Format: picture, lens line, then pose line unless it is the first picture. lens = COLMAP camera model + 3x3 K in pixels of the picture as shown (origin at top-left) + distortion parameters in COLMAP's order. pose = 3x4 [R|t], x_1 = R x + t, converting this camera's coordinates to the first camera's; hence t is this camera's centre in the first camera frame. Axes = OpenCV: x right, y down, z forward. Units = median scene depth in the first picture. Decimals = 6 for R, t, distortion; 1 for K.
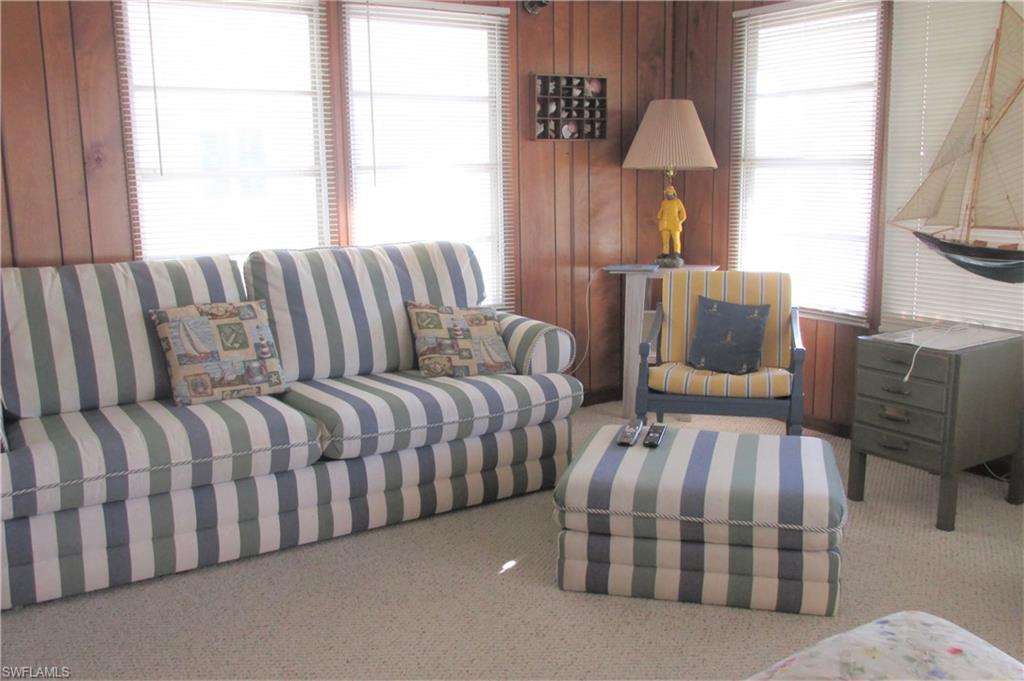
lens RADIAL K [[899.9, 0, 512.0], [0, 899.9, 340.5], [0, 0, 1]] dist [-0.069164, 0.000288]
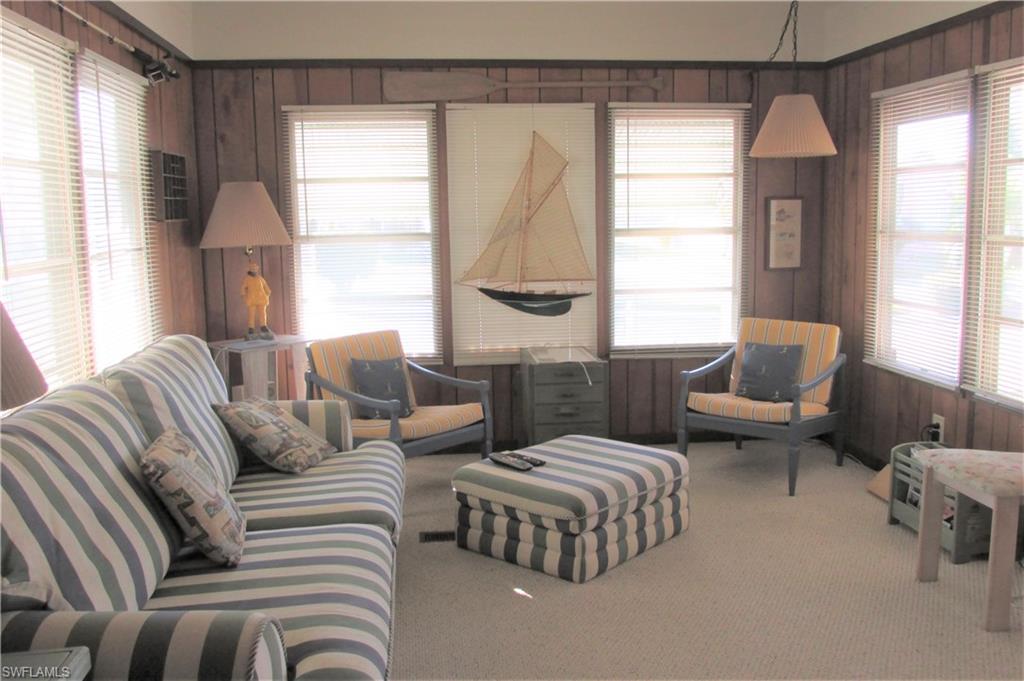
lens RADIAL K [[899.9, 0, 512.0], [0, 899.9, 340.5], [0, 0, 1]] dist [-0.069164, 0.000288]
pose [[0.447127, -0.116101, 0.886904, -0.795426], [0.173660, 0.983941, 0.041255, -0.094886], [-0.877451, 0.135574, 0.460109, 0.338228]]
